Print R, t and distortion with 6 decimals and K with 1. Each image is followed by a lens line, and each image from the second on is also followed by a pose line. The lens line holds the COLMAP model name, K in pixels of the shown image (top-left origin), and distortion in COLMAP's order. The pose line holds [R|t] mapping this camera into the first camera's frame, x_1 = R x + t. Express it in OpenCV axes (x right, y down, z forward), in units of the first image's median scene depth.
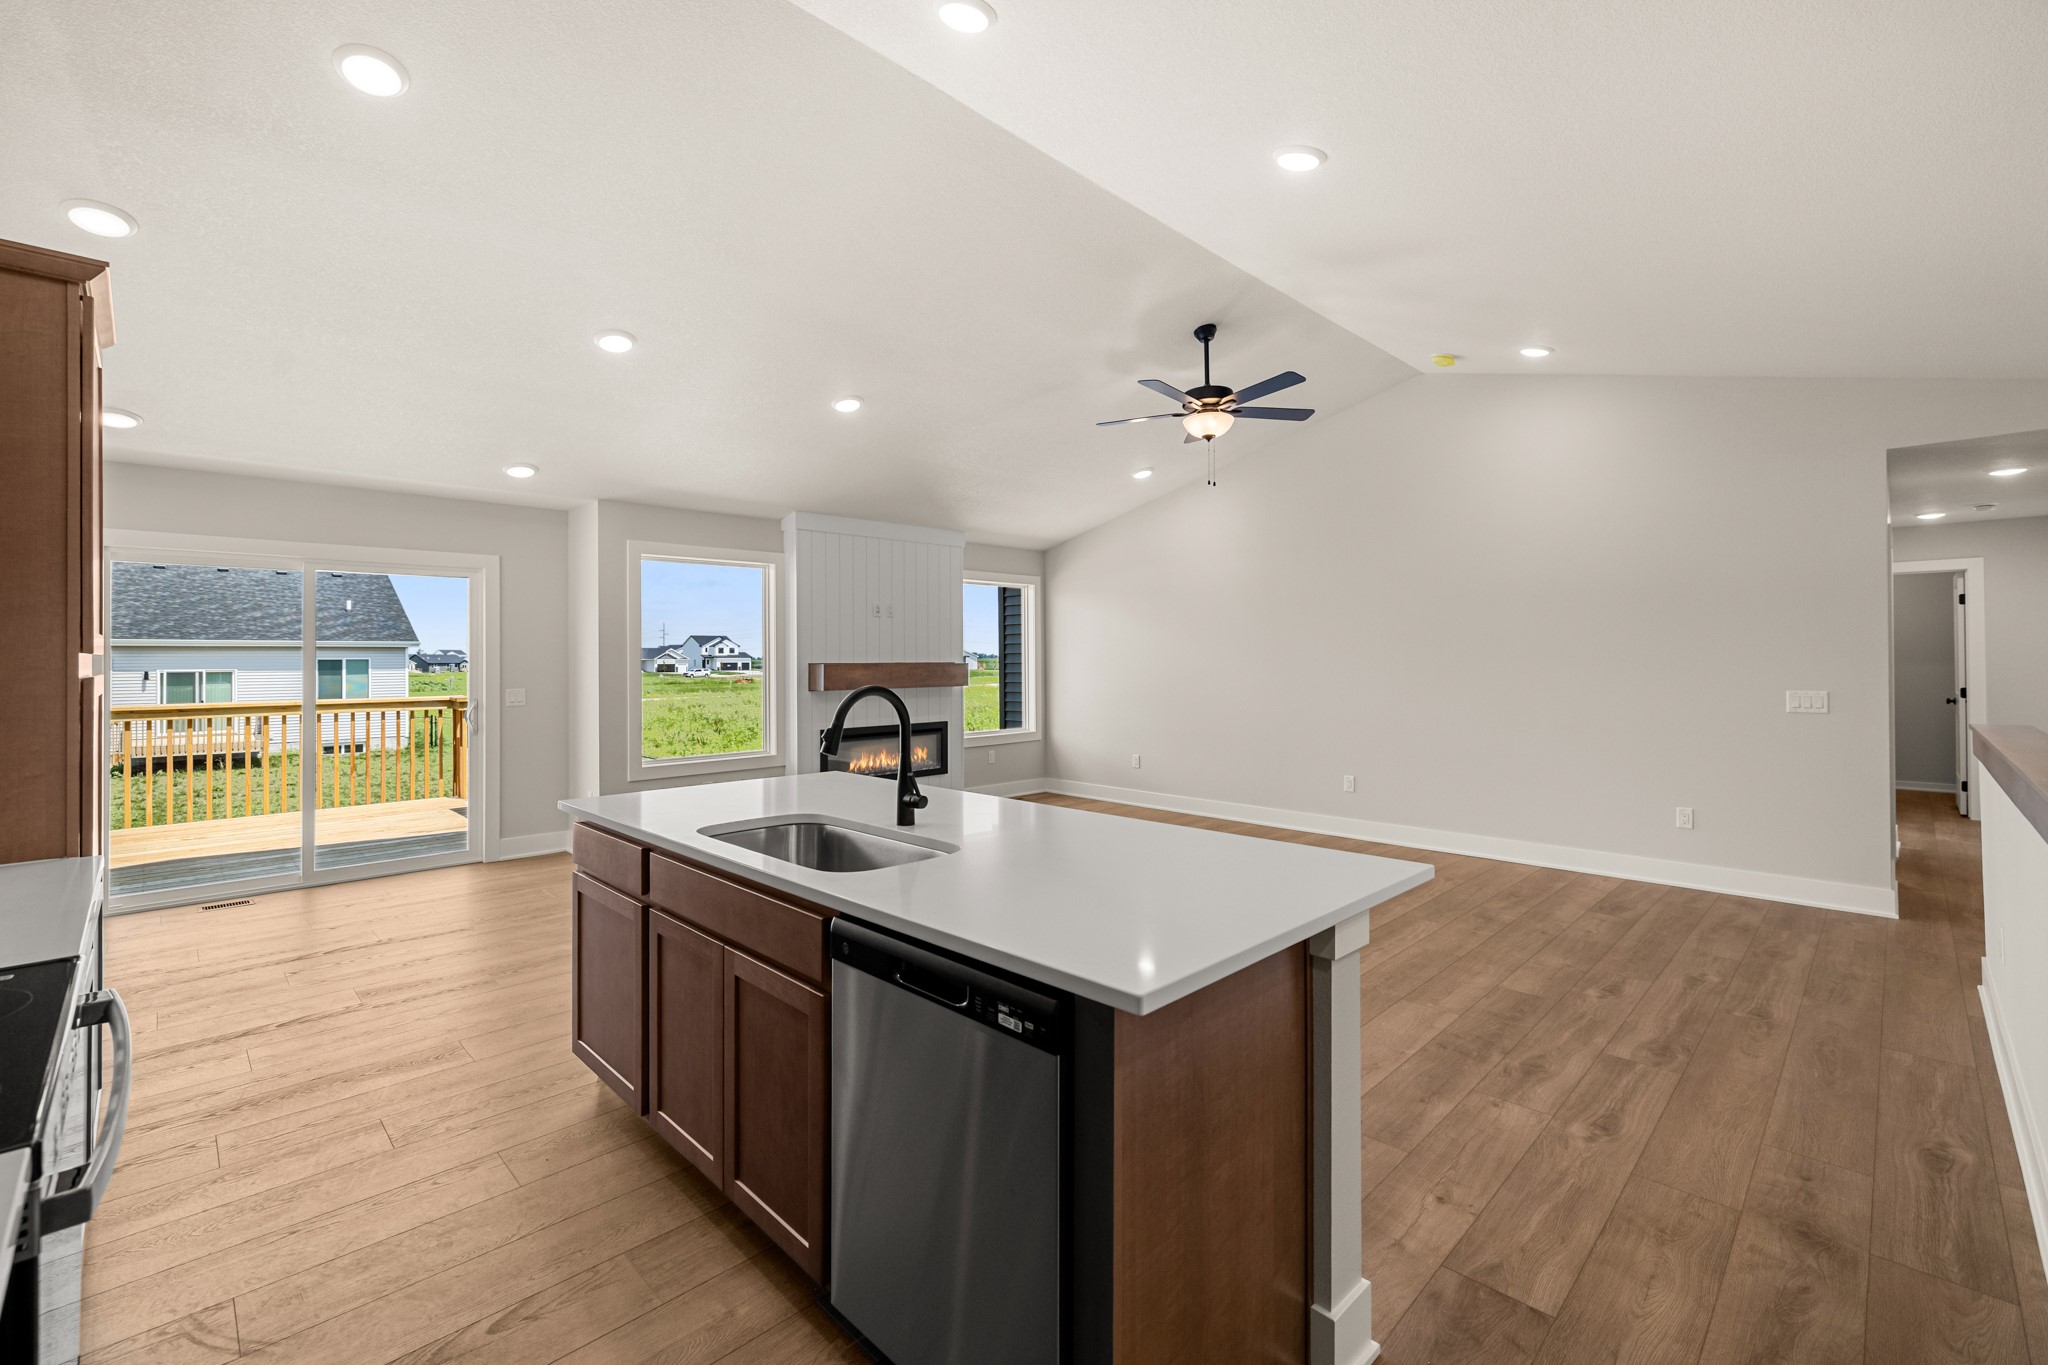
lens RADIAL K [[864.5, 0, 1008.4], [0, 864.5, 654.1], [0, 0, 1]] dist [0.003609, -0.000971]
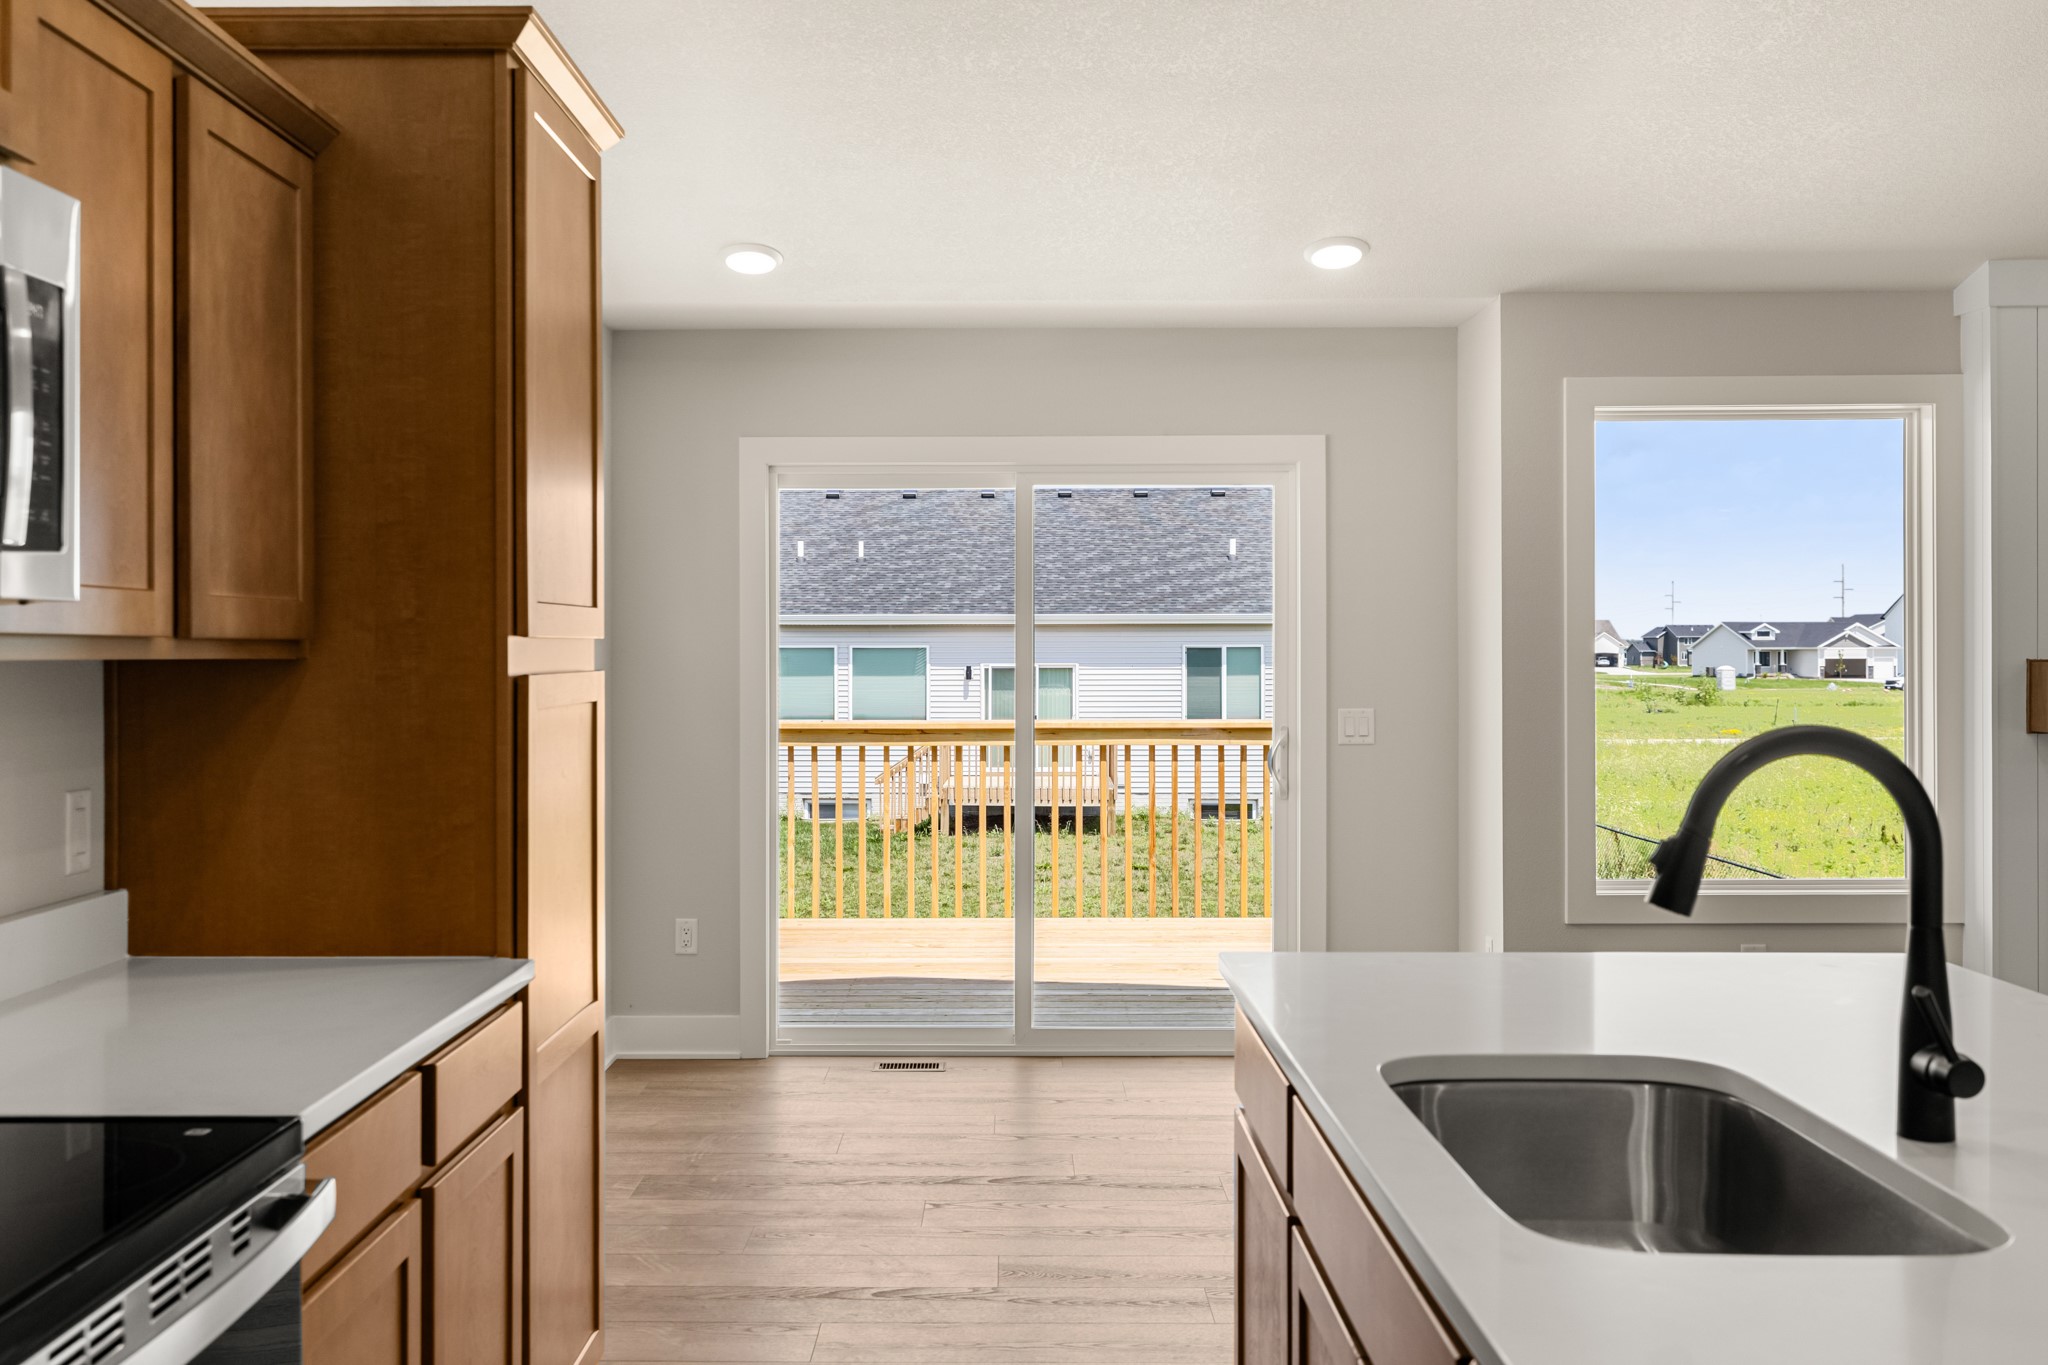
lens RADIAL K [[1976.3, 0, 993.5], [0, 1976.3, 649.3], [0, 0, 1]] dist [-0.011344, 0.000000]
pose [[0.707064, 0.002476, -0.707146, 0.052935], [0.002261, 0.999981, 0.005761, 0.000260], [0.707146, -0.005672, 0.707044, 0.062318]]
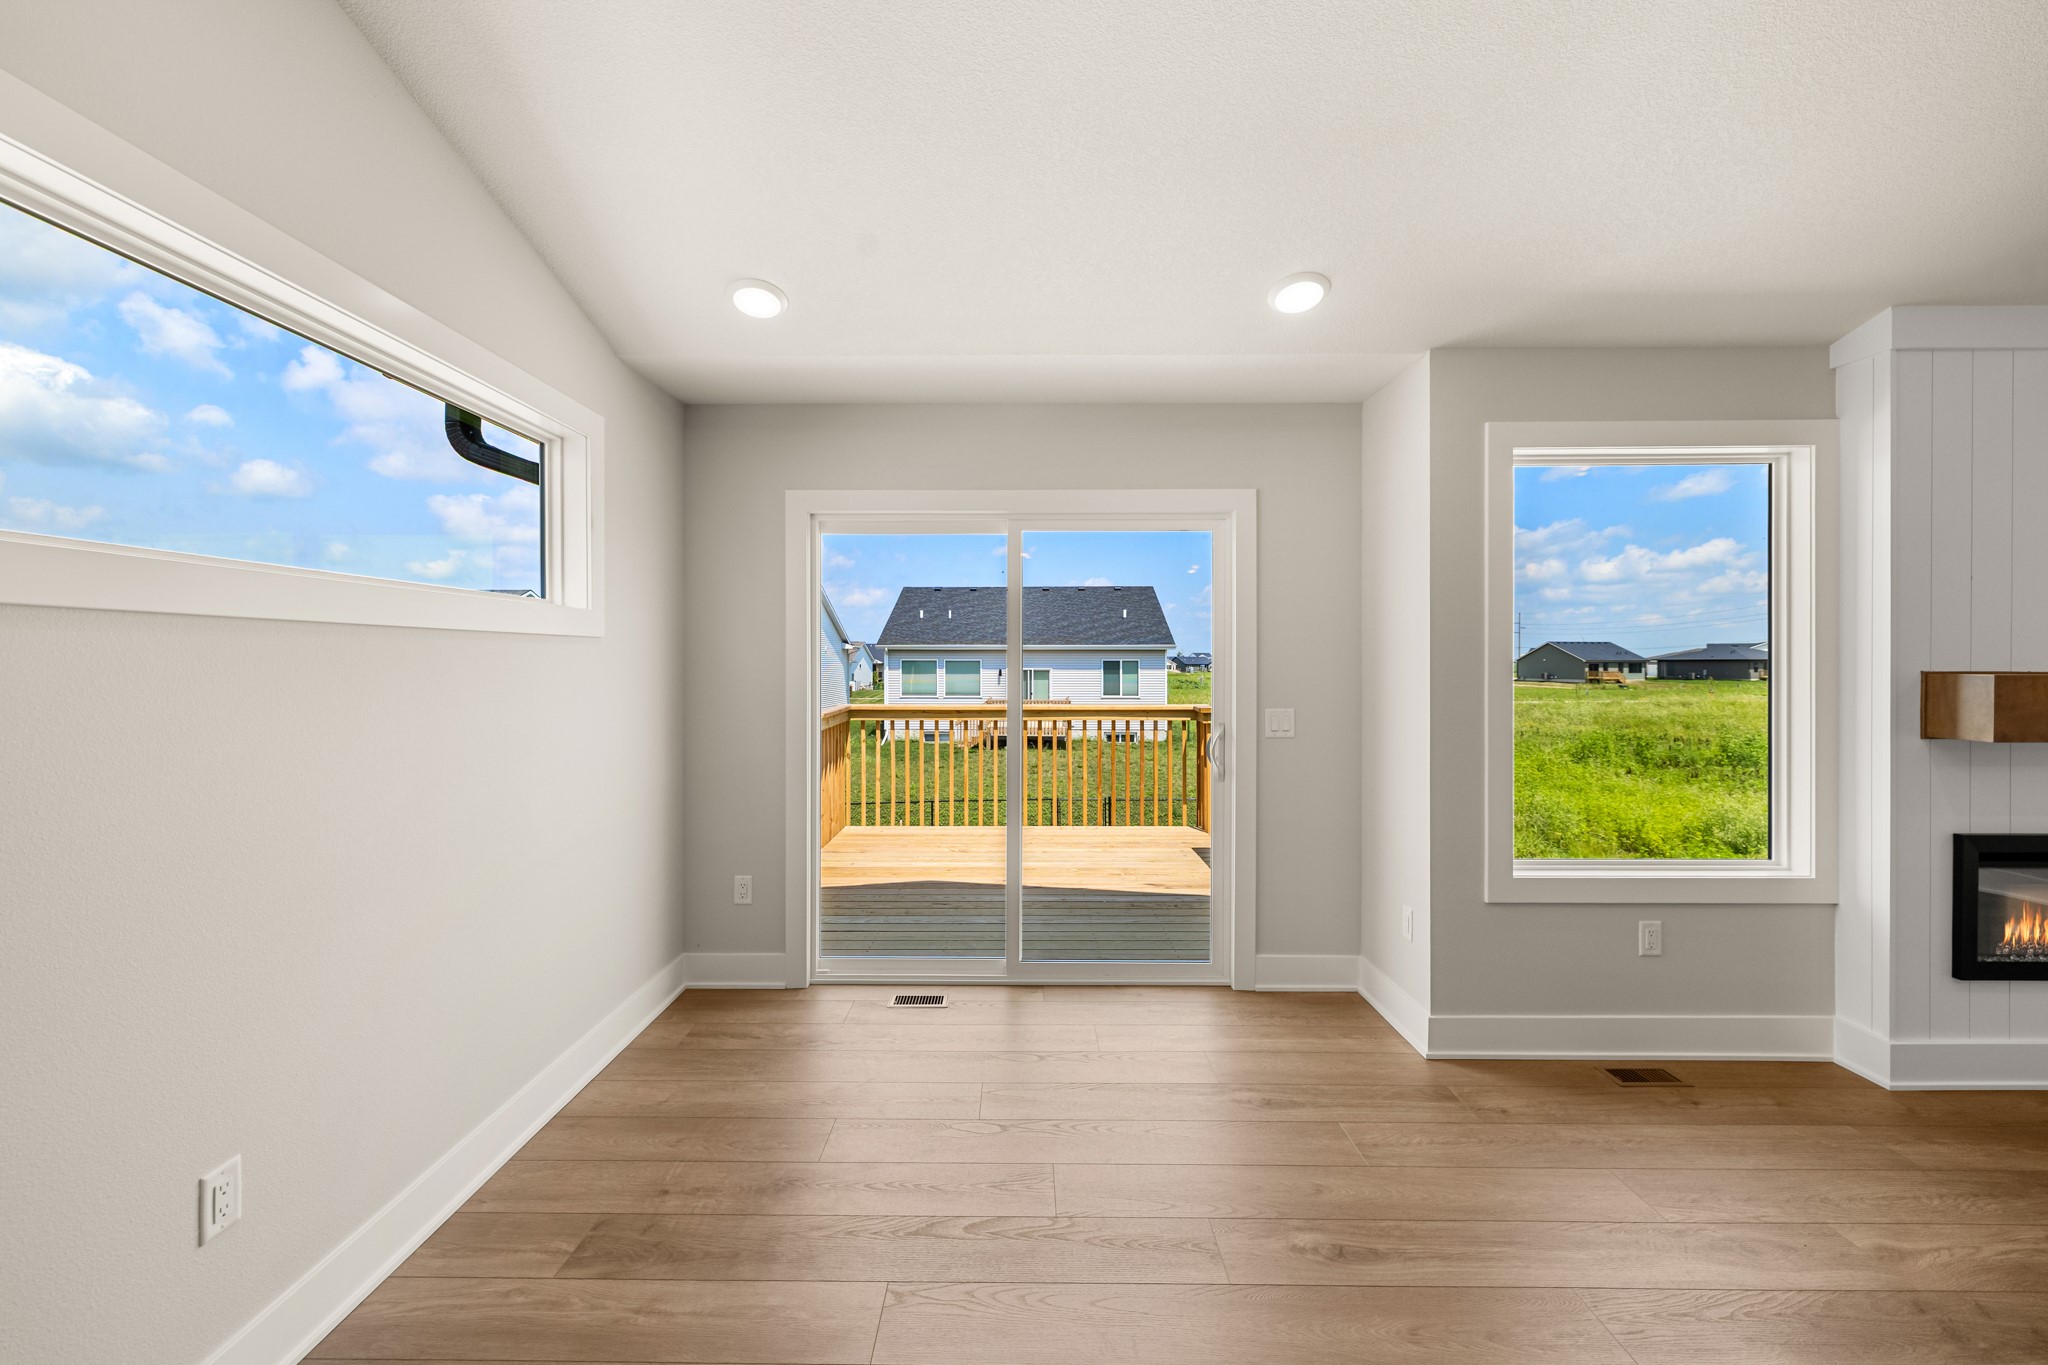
lens RADIAL K [[864.5, 0, 1011.0], [0, 864.5, 668.4], [0, 0, 1]] dist [0.003609, -0.000971]
pose [[0.704311, 0.009144, -0.709833, -0.218176], [0.000755, 0.999907, 0.013630, 0.003107], [0.709891, -0.010136, 0.704238, 0.352998]]
